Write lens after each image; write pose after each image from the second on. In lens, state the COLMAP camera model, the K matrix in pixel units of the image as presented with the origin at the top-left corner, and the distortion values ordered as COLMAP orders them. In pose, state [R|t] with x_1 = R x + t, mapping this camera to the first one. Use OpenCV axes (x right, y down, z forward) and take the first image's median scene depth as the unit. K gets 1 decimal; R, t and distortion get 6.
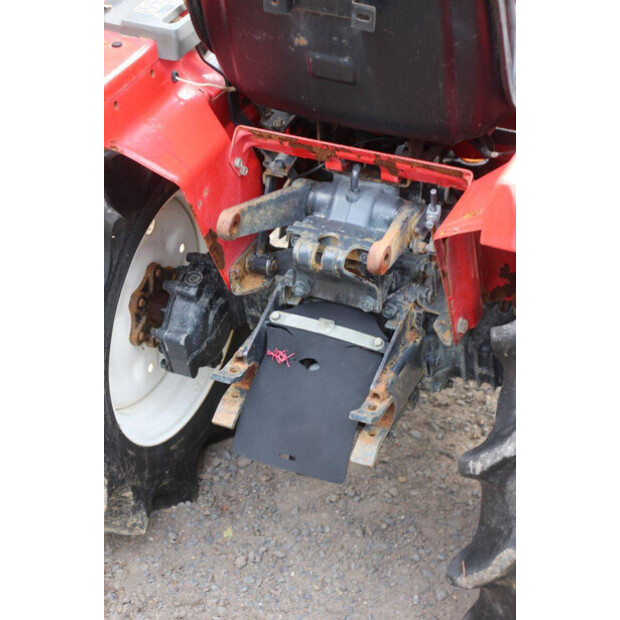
lens RADIAL K [[1464.4, 0, 310.0], [0, 1464.4, 310.0], [0, 0, 1]] dist [0.355321, 0.753323]
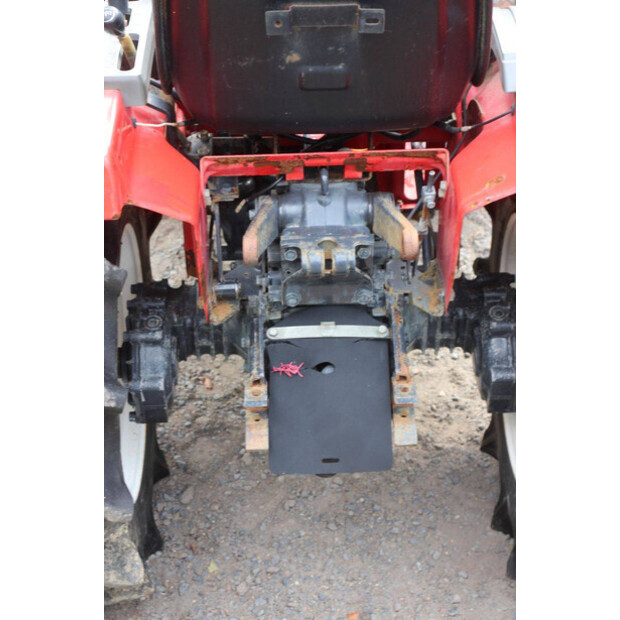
lens RADIAL K [[1464.4, 0, 310.0], [0, 1464.4, 310.0], [0, 0, 1]] dist [0.355321, 0.753323]
pose [[0.899312, -0.248330, 0.359959, -0.370402], [0.253629, 0.966729, 0.033273, -0.039273], [-0.356246, 0.061373, 0.932375, 0.043084]]
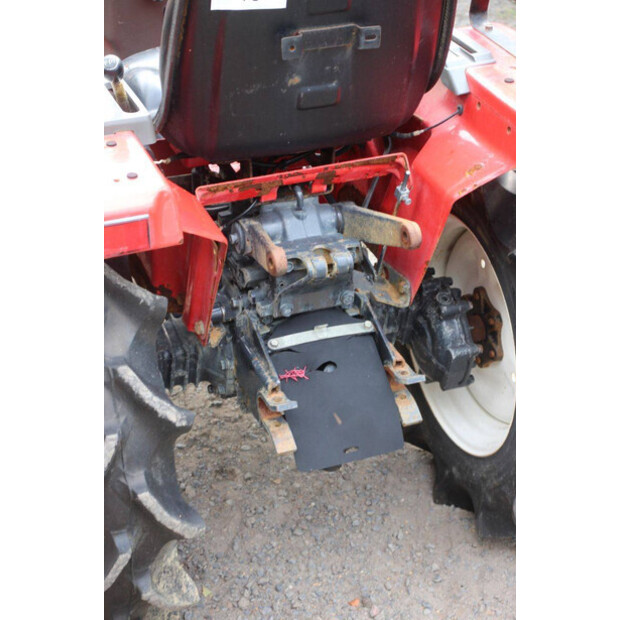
lens RADIAL K [[1464.4, 0, 310.0], [0, 1464.4, 310.0], [0, 0, 1]] dist [0.355321, 0.753323]
pose [[0.690795, -0.351778, 0.631707, -0.697918], [0.396449, 0.914910, 0.075954, -0.092573], [-0.604674, 0.197971, 0.771477, 0.143321]]
